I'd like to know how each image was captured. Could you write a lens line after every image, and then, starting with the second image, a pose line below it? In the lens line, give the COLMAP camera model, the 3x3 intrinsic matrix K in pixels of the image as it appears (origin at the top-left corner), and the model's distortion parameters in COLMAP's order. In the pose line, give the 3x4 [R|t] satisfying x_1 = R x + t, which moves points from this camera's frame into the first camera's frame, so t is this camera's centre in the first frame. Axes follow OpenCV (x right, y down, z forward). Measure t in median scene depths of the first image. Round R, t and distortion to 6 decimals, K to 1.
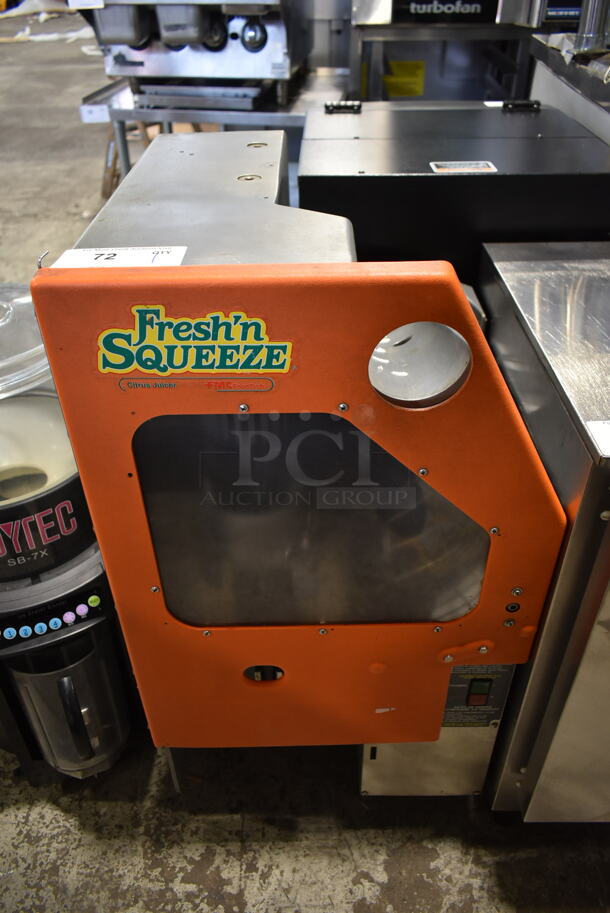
lens RADIAL K [[699.1, 0, 305.8], [0, 699.1, 448.6], [0, 0, 1]] dist [-0.017929, 0.001489]
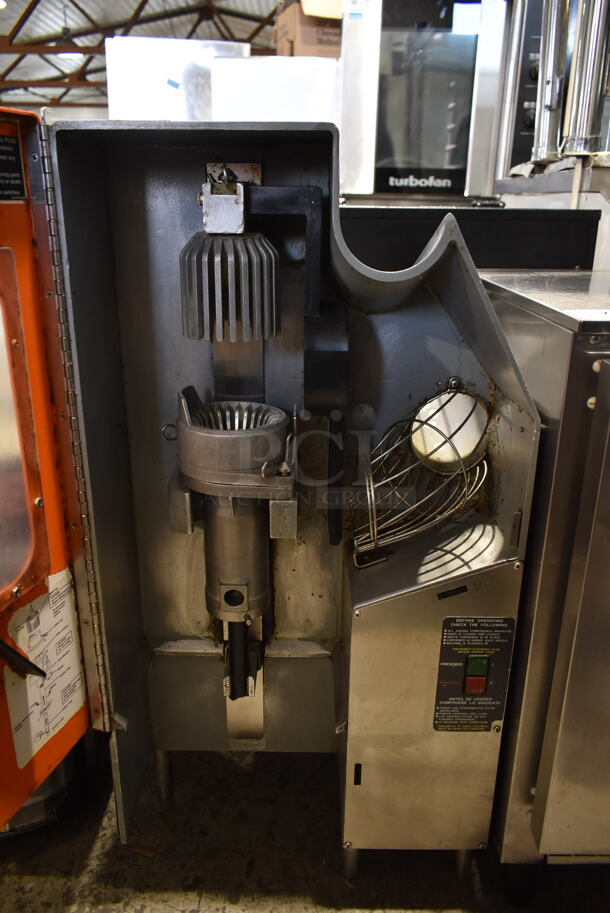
lens RADIAL K [[699.1, 0, 312.1], [0, 699.1, 449.6], [0, 0, 1]] dist [-0.017929, 0.001489]
pose [[0.999516, 0.021456, 0.022505, 0.012533], [-0.013915, 0.955904, -0.293350, 0.281642], [-0.027807, 0.292895, 0.955740, 0.065852]]
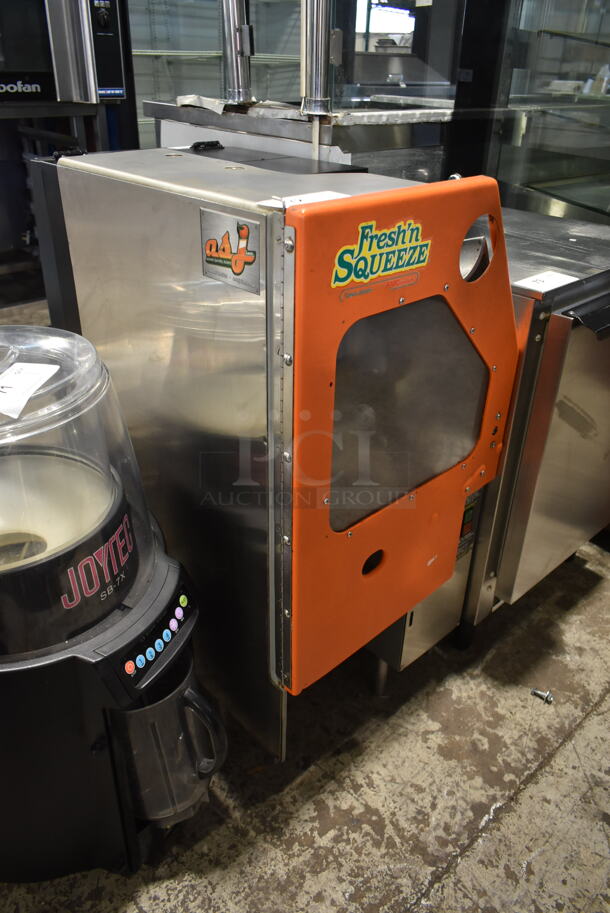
lens RADIAL K [[699.1, 0, 310.7], [0, 699.1, 453.6], [0, 0, 1]] dist [-0.017929, 0.001489]
pose [[0.718522, -0.315945, 0.619600, -0.642468], [0.385123, 0.922558, 0.023818, 0.063975], [-0.579142, 0.221508, 0.784556, 0.064981]]
